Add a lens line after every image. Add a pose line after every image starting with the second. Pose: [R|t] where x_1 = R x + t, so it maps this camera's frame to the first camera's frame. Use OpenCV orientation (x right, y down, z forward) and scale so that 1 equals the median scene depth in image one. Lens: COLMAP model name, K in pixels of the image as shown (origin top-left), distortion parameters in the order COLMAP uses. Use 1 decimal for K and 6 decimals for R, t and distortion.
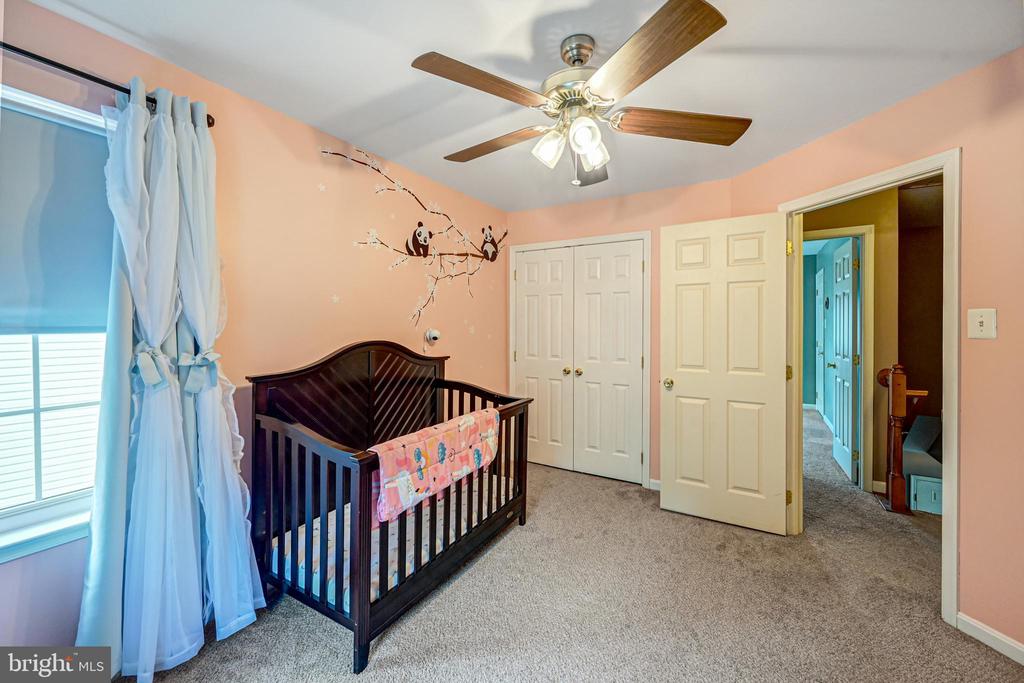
lens RADIAL K [[416.7, 0, 510.9], [0, 416.7, 325.0], [0, 0, 1]] dist [0.001430, 0.000345]
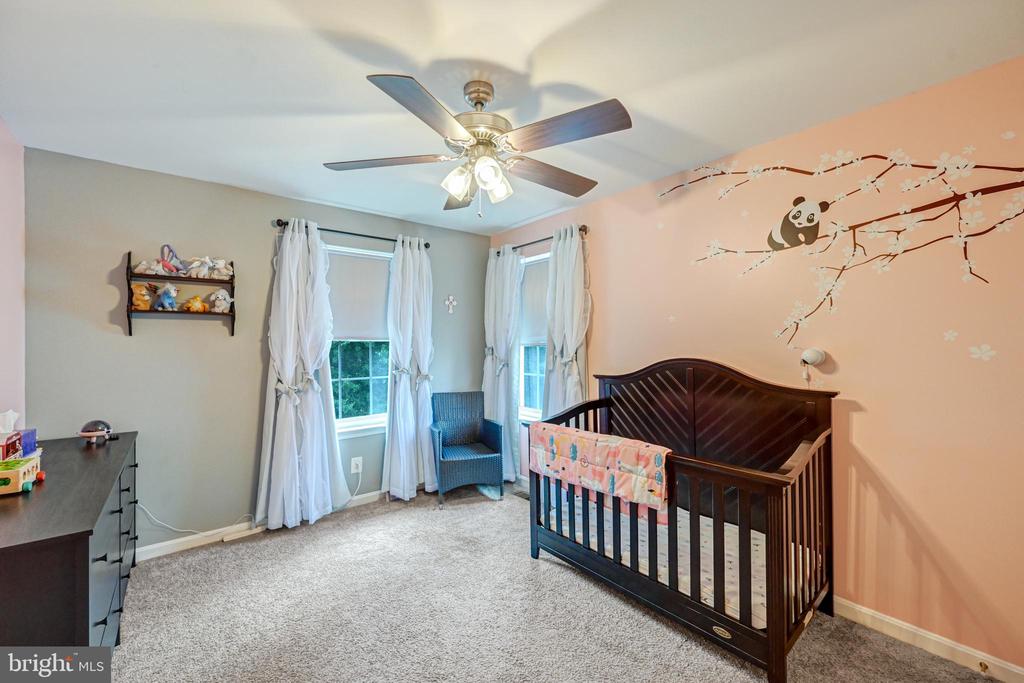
lens RADIAL K [[416.7, 0, 511.8], [0, 416.7, 338.2], [0, 0, 1]] dist [0.001430, 0.000345]
pose [[-0.350404, -0.007324, -0.936570, 0.688686], [0.002340, 0.999959, -0.008695, -0.001388], [0.936596, -0.005238, -0.350372, 0.872820]]
